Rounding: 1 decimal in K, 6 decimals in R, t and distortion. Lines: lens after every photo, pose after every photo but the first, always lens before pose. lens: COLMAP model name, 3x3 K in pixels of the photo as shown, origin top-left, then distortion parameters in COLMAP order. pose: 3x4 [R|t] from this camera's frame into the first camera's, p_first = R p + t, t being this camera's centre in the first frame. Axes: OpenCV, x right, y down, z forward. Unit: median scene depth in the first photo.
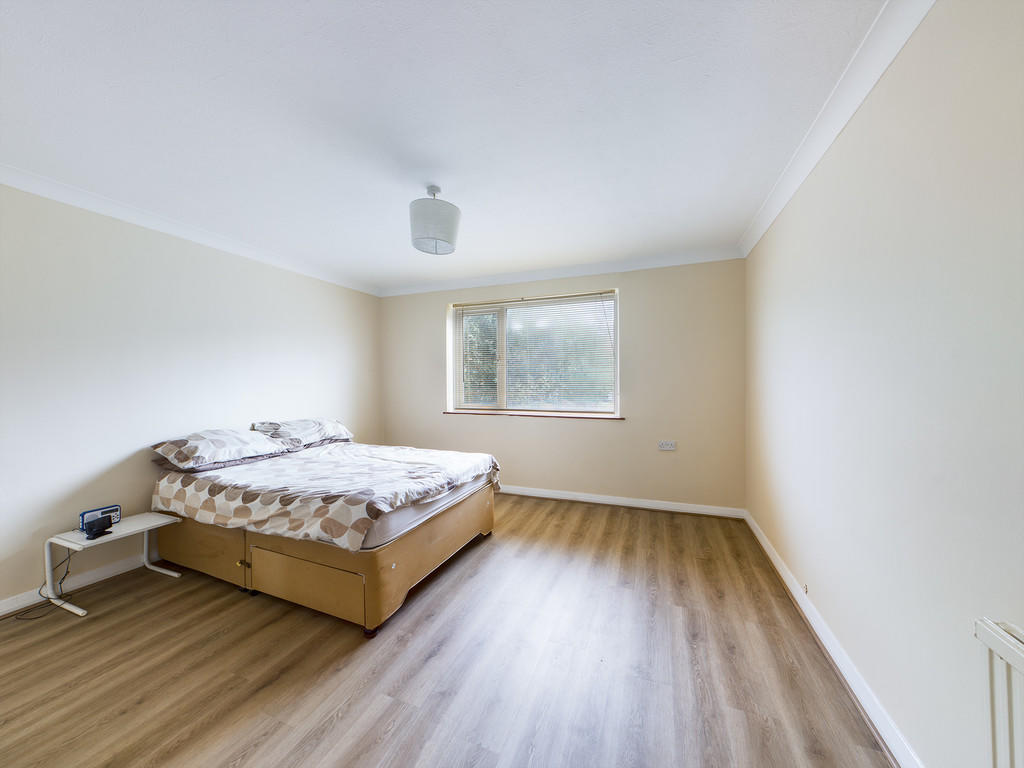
lens RADIAL K [[372.4, 0, 512.0], [0, 372.4, 384.0], [0, 0, 1]] dist [0.001052, 0.000293]
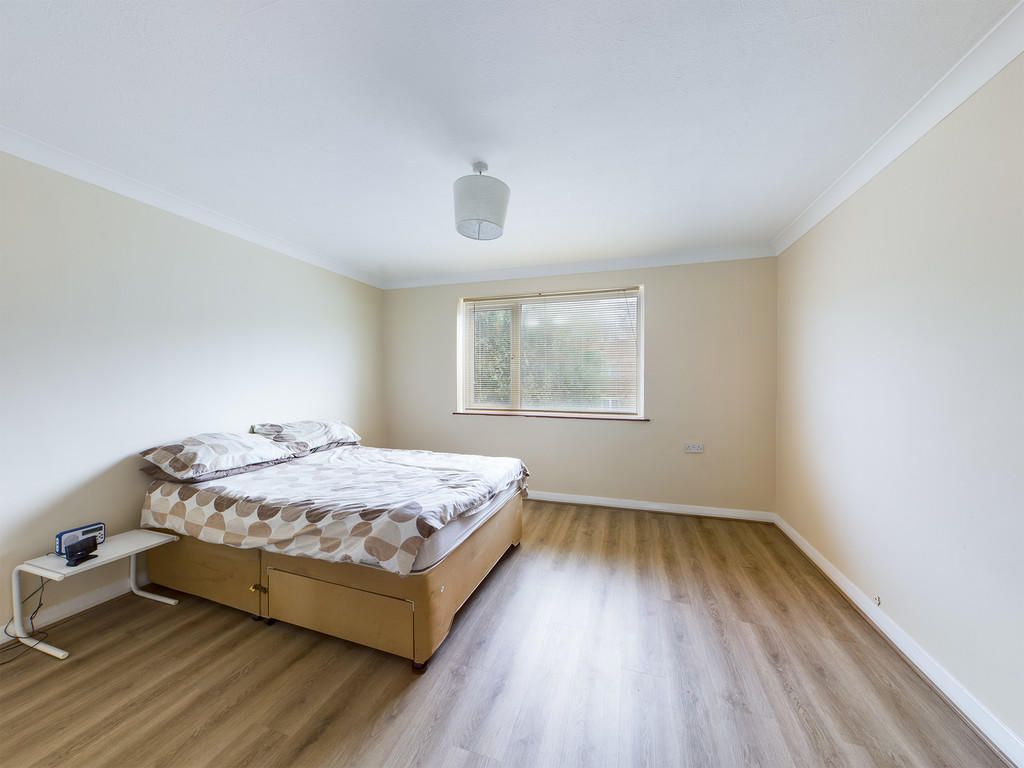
lens RADIAL K [[372.4, 0, 512.0], [0, 372.4, 384.0], [0, 0, 1]] dist [0.001052, 0.000293]
pose [[0.998043, 0.006250, 0.062211, -0.186739], [-0.006382, 0.999978, 0.001935, 0.000037], [-0.062198, -0.002328, 0.998061, 0.096874]]
